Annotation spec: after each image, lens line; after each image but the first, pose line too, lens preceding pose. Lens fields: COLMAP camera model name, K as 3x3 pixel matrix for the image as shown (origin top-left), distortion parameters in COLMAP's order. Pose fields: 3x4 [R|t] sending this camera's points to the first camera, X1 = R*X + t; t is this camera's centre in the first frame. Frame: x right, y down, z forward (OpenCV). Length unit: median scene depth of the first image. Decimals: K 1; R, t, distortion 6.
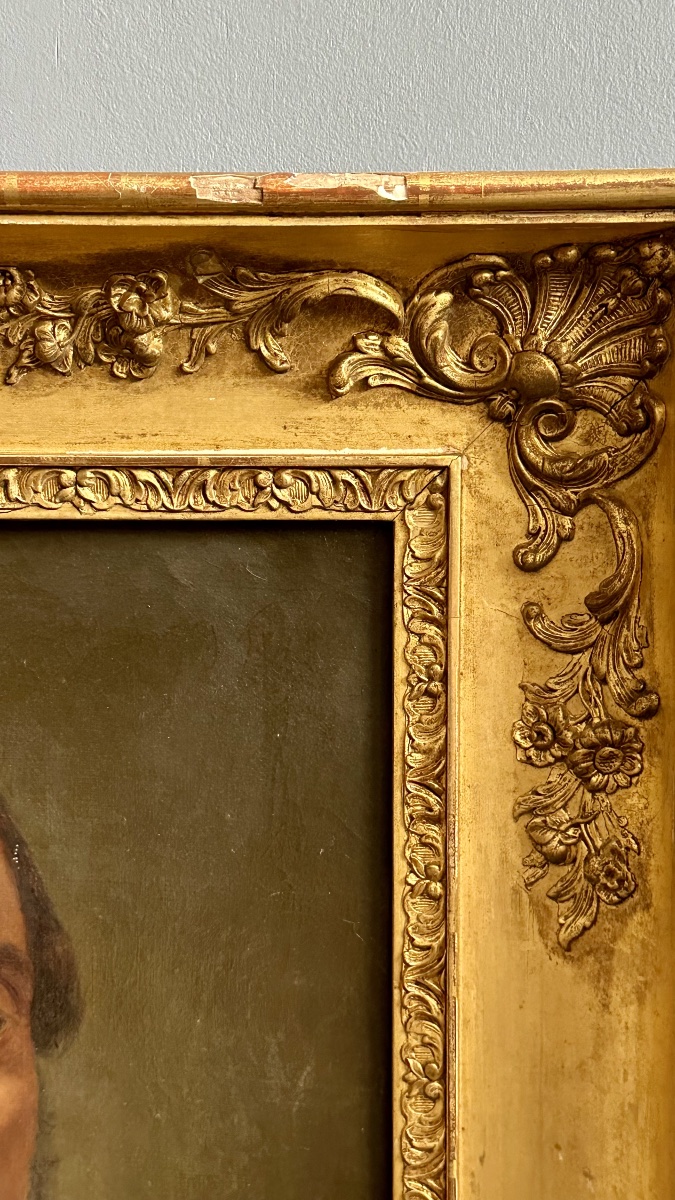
lens RADIAL K [[1684.4, 0, 308.5], [0, 1684.4, 620.6], [0, 0, 1]] dist [0.139680, -0.056920]
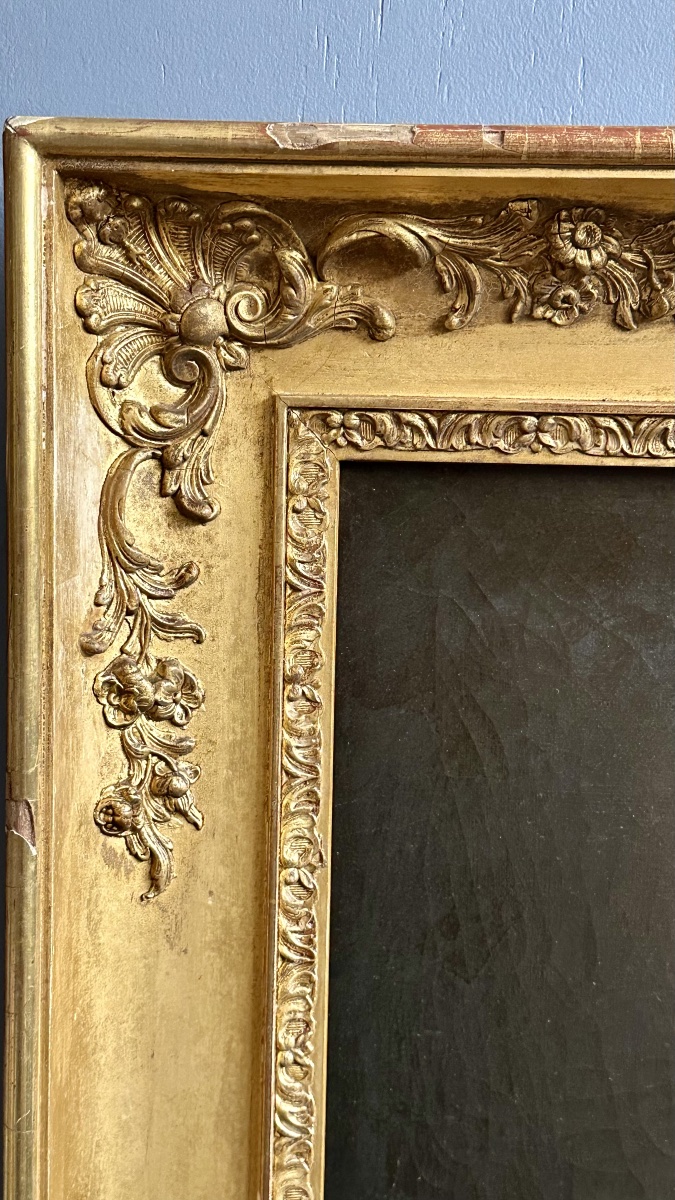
lens RADIAL K [[1611.9, 0, 337.5], [0, 1611.9, 600.0], [0, 0, 1]] dist [0.126590, -0.079245]
pose [[0.998965, 0.022036, -0.039790, -0.217278], [-0.020980, 0.999421, 0.026769, -0.000549], [0.040357, -0.025906, 0.998849, 0.003517]]
